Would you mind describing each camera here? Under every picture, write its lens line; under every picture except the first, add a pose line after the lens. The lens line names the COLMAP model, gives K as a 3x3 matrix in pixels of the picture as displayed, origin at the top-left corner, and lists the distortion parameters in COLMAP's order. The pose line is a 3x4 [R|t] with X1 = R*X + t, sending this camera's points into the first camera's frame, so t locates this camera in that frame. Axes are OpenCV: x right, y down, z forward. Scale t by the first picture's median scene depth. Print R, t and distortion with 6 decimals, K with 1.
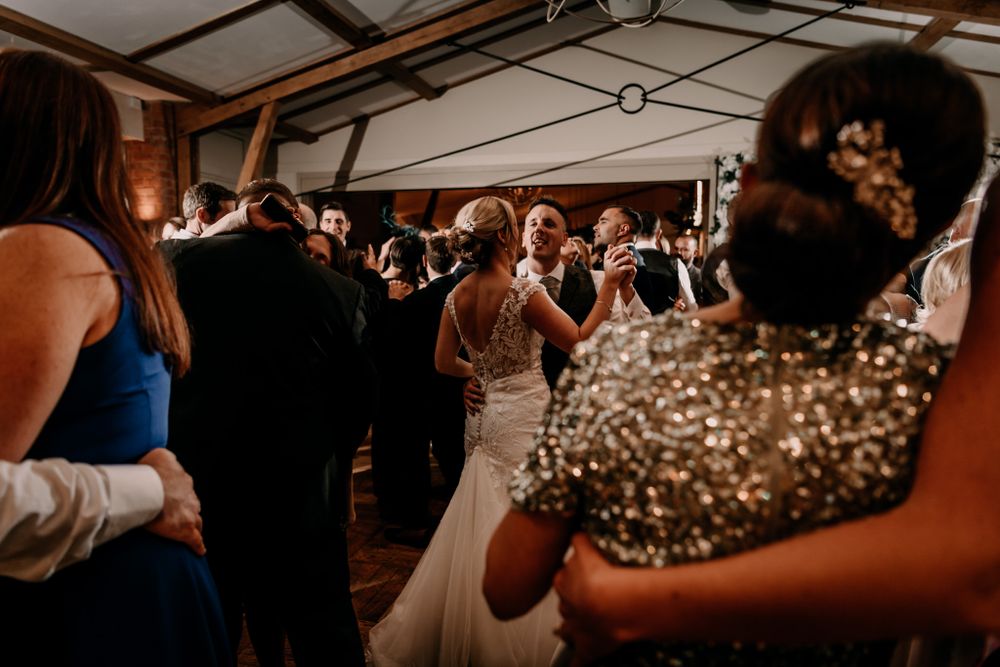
lens RADIAL K [[699.8, 0, 500.1], [0, 699.8, 349.1], [0, 0, 1]] dist [0.003906, -0.001775]
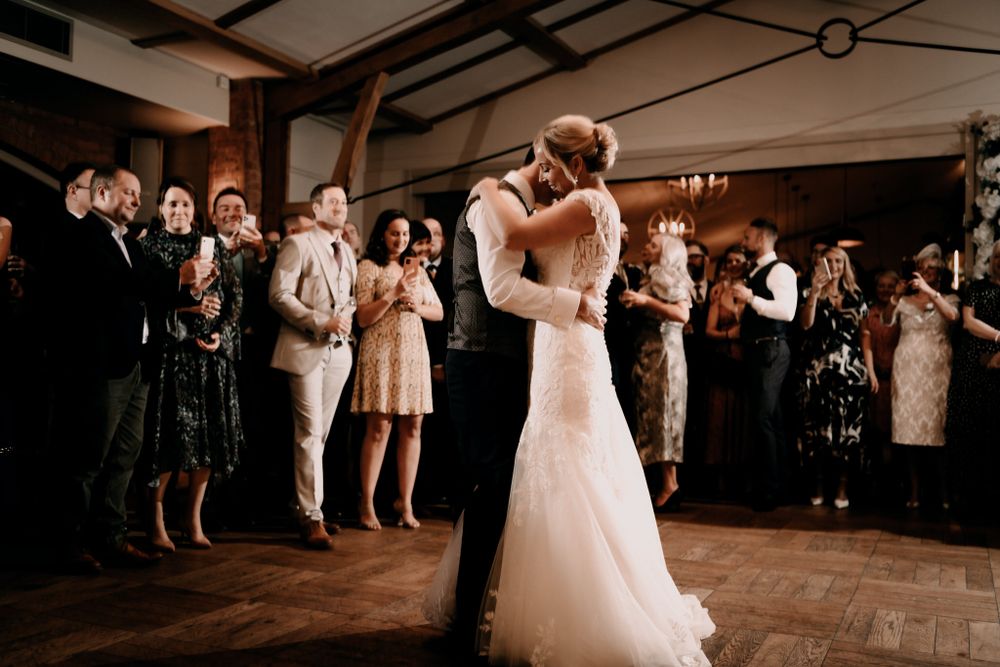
lens RADIAL K [[996.8, 0, 488.4], [0, 996.8, 339.2], [0, 0, 1]] dist [-0.001429, 0.000000]
pose [[0.978611, 0.004849, -0.205661, 0.040366], [-0.031959, 0.991168, -0.128705, 0.098195], [0.203221, 0.132525, 0.970123, -0.057660]]
